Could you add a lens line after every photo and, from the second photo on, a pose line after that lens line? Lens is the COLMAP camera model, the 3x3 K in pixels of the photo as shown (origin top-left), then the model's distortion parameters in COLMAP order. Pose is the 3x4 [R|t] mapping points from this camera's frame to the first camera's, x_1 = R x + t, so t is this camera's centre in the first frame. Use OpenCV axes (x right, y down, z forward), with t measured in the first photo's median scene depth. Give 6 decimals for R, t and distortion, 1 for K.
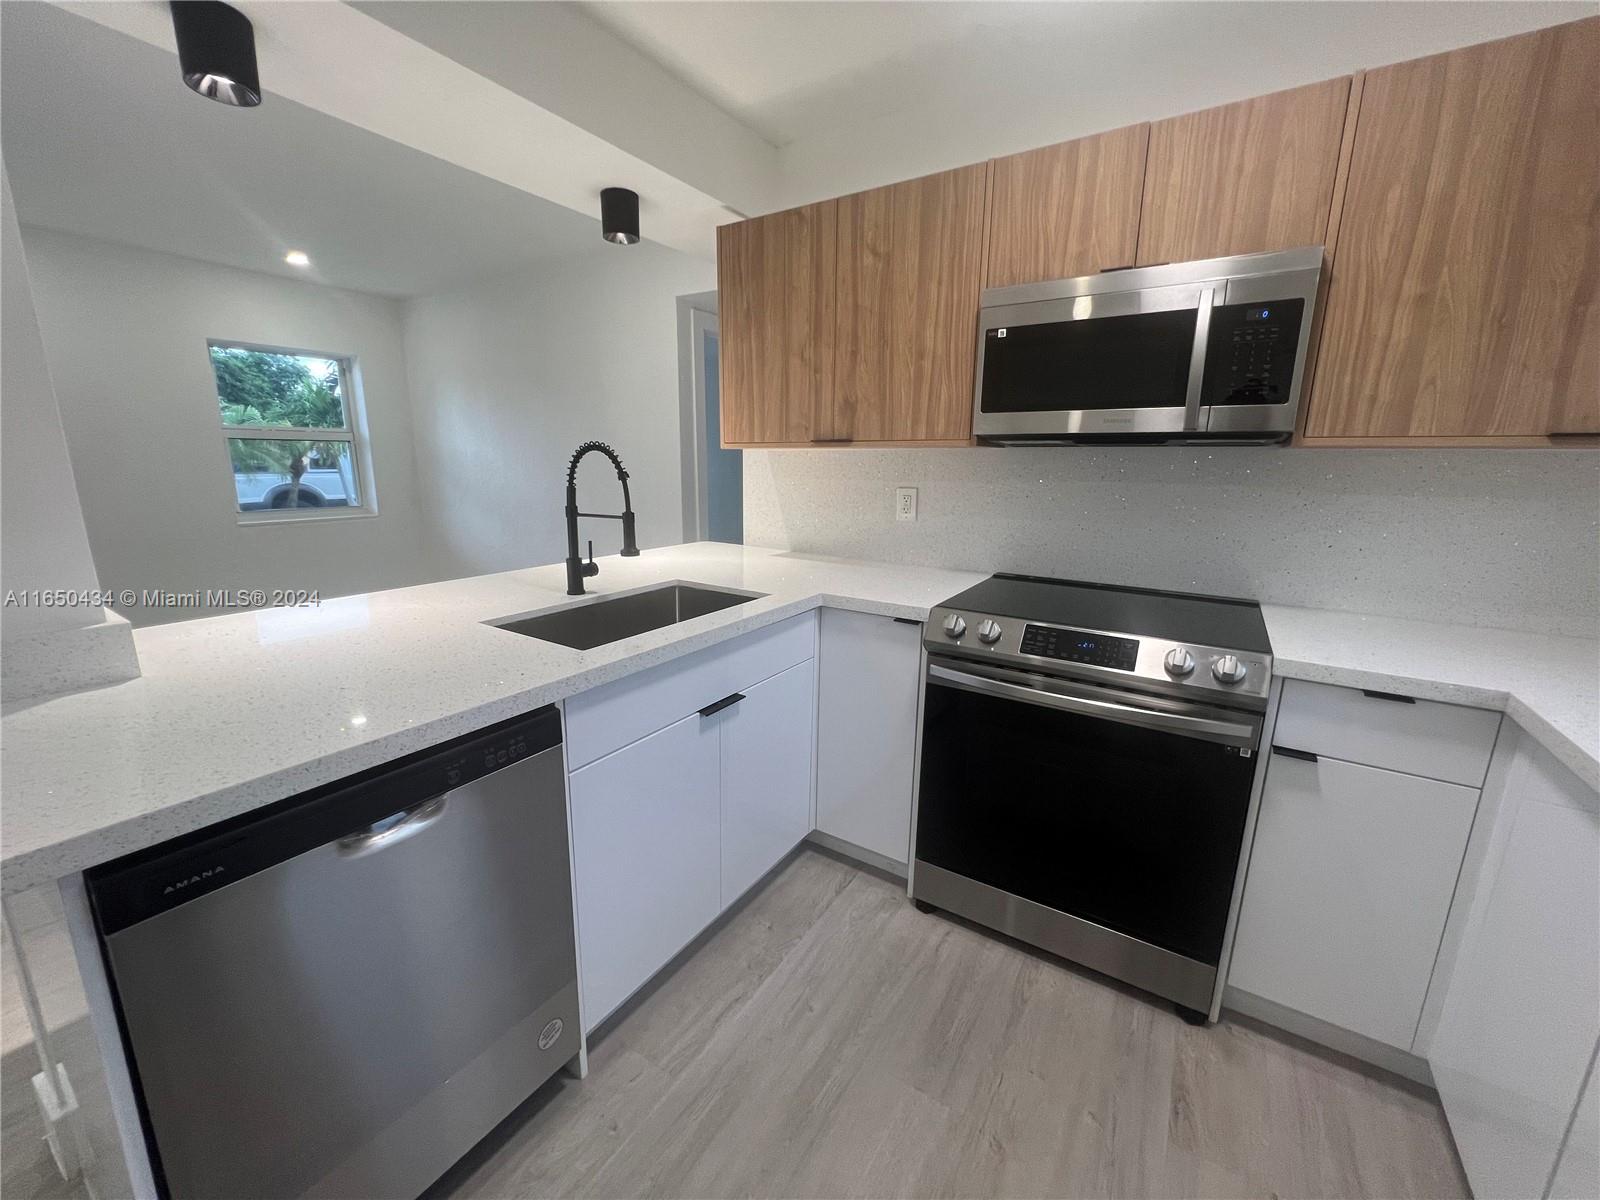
lens RADIAL K [[645.1, 0, 796.3], [0, 645.1, 597.2], [0, 0, 1]] dist [-0.001587, -0.000074]
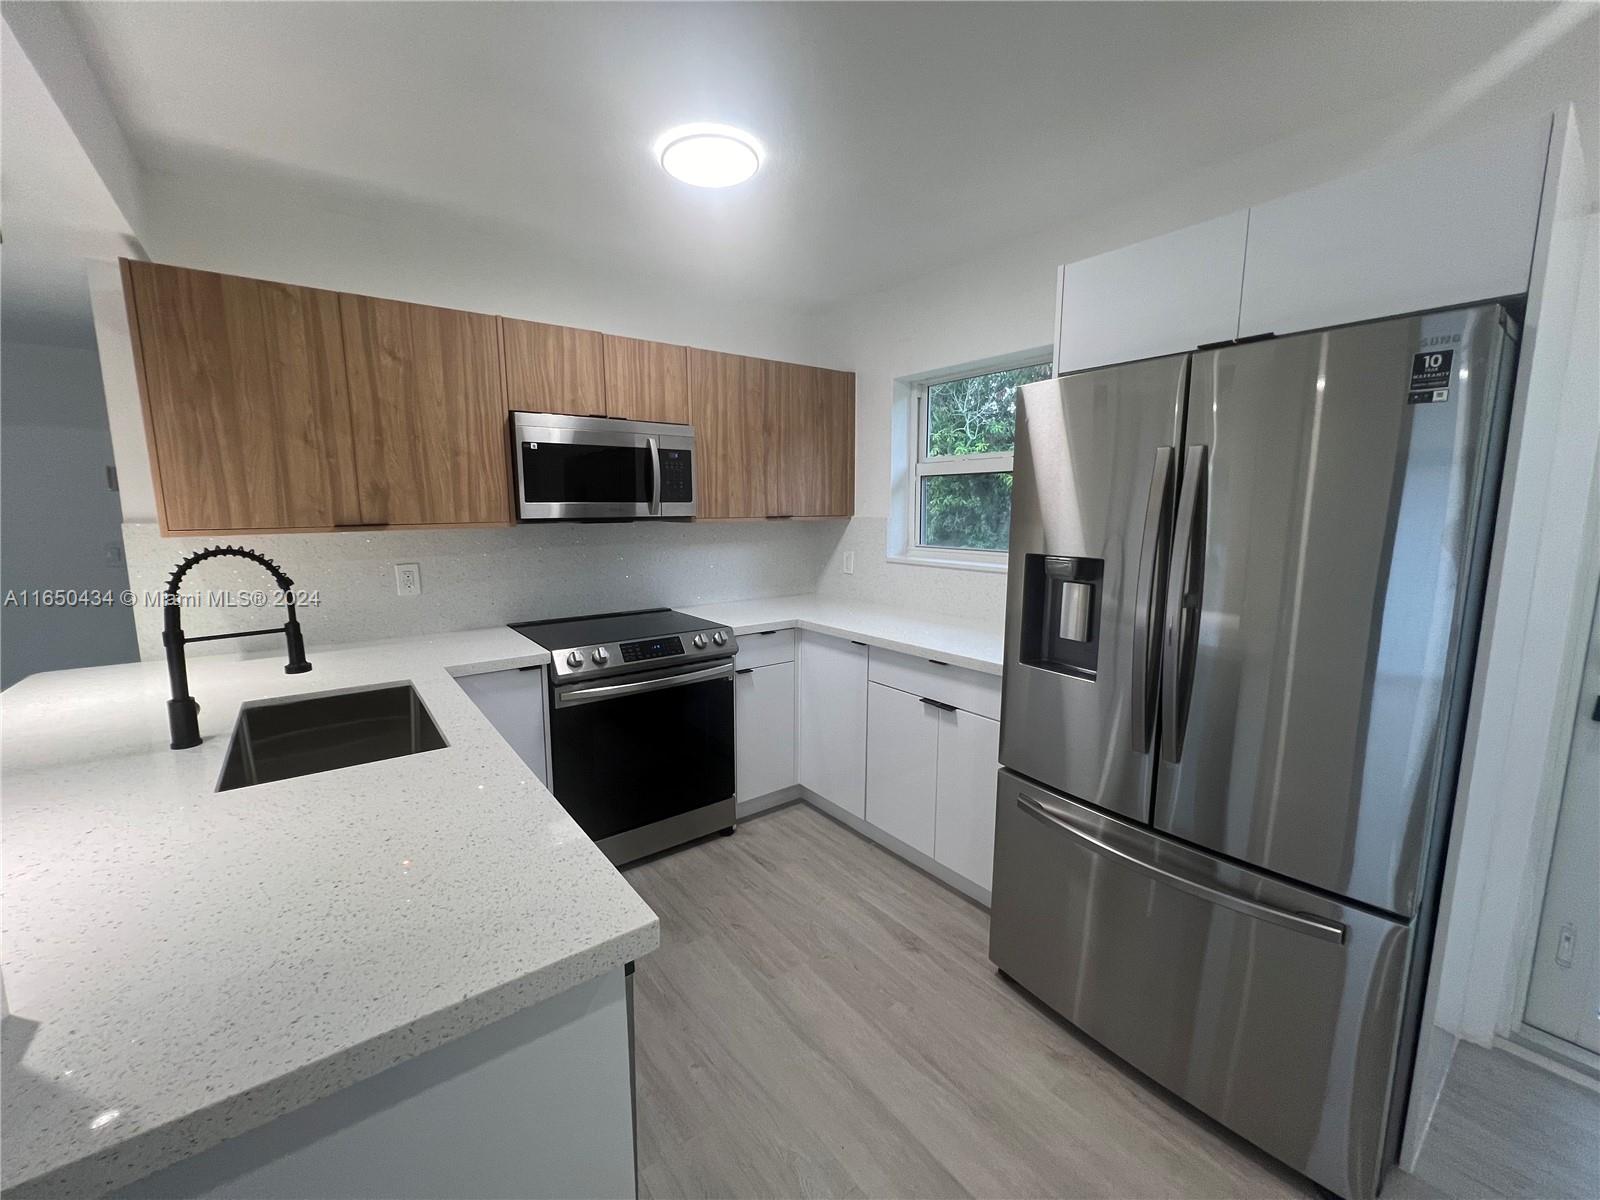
lens RADIAL K [[645.1, 0, 799.8], [0, 645.1, 597.0], [0, 0, 1]] dist [-0.001587, -0.000074]
pose [[0.326207, -0.146795, 0.933831, -0.750629], [0.207050, 0.974977, 0.080936, -0.084258], [-0.922345, 0.166948, 0.348438, 0.054081]]
